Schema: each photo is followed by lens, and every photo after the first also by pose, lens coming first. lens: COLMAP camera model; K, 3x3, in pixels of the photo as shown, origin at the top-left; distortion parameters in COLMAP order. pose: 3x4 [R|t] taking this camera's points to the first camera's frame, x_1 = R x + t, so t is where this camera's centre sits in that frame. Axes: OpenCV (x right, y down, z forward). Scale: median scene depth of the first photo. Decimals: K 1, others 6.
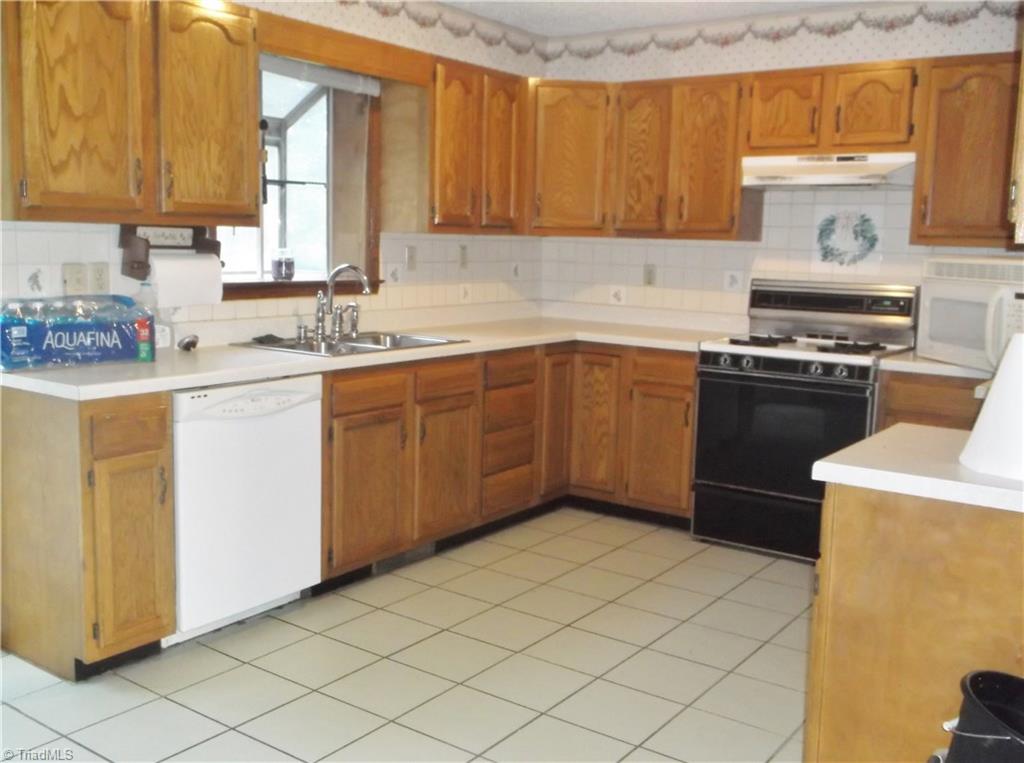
lens RADIAL K [[1009.0, 0, 511.7], [0, 1009.0, 379.3], [0, 0, 1]] dist [-0.011813, 0.000000]
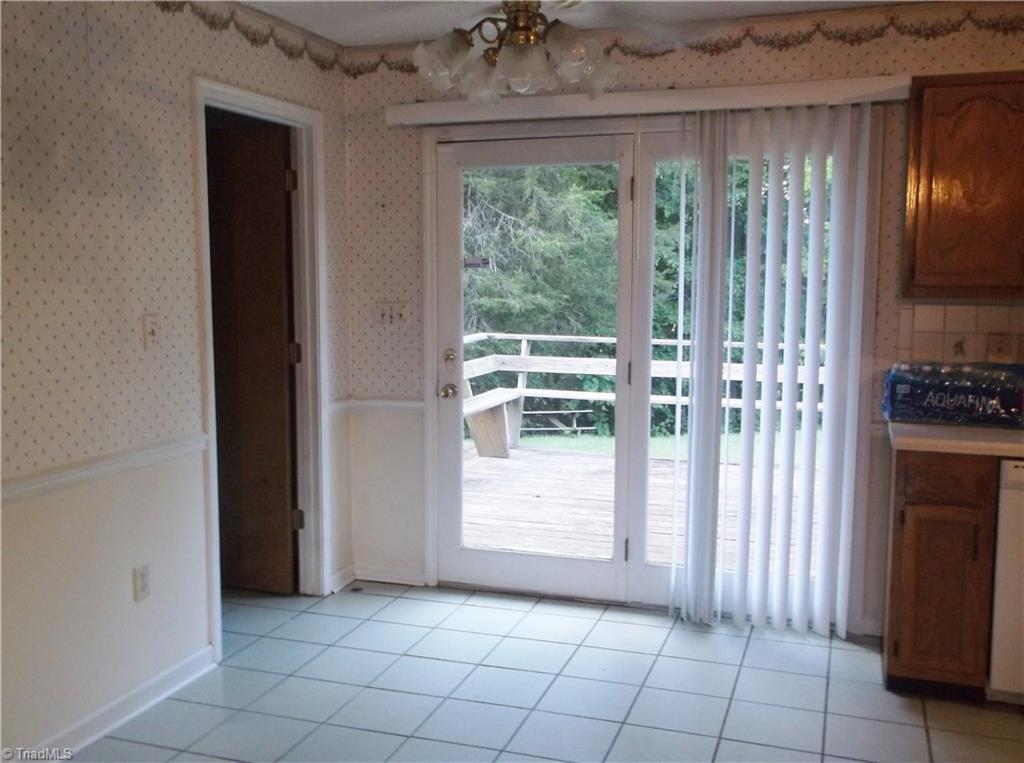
lens RADIAL K [[1009.0, 0, 511.6], [0, 1009.0, 383.4], [0, 0, 1]] dist [-0.011813, 0.000000]
pose [[0.293614, 0.076227, -0.952880, 0.505857], [-0.121352, 0.991723, 0.041942, -0.046178], [0.948190, 0.103320, 0.300434, 0.186353]]
